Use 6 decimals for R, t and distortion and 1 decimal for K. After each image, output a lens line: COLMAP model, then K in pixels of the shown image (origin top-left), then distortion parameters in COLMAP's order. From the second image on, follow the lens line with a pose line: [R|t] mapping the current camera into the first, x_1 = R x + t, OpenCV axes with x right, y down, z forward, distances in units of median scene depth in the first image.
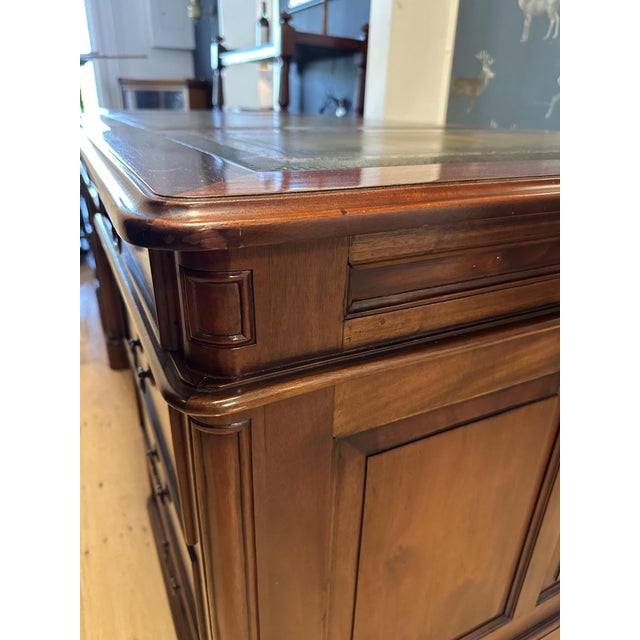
lens RADIAL K [[495.0, 0, 320.0], [0, 495.0, 320.0], [0, 0, 1]] dist [-0.002013, -0.002203]
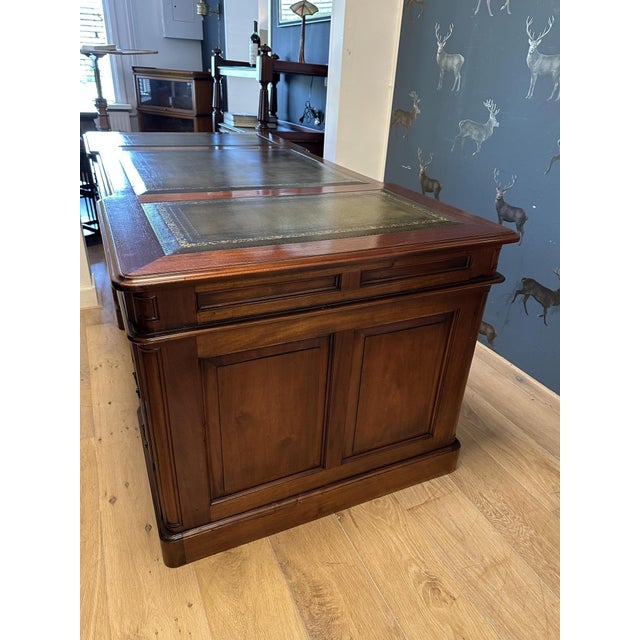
lens RADIAL K [[469.8, 0, 320.0], [0, 469.8, 320.0], [0, 0, 1]] dist [0.097995, -0.128756]
pose [[0.999056, 0.041571, -0.012647, 0.384544], [-0.040680, 0.997122, 0.063971, -0.077667], [0.015270, -0.063396, 0.997872, -0.802301]]
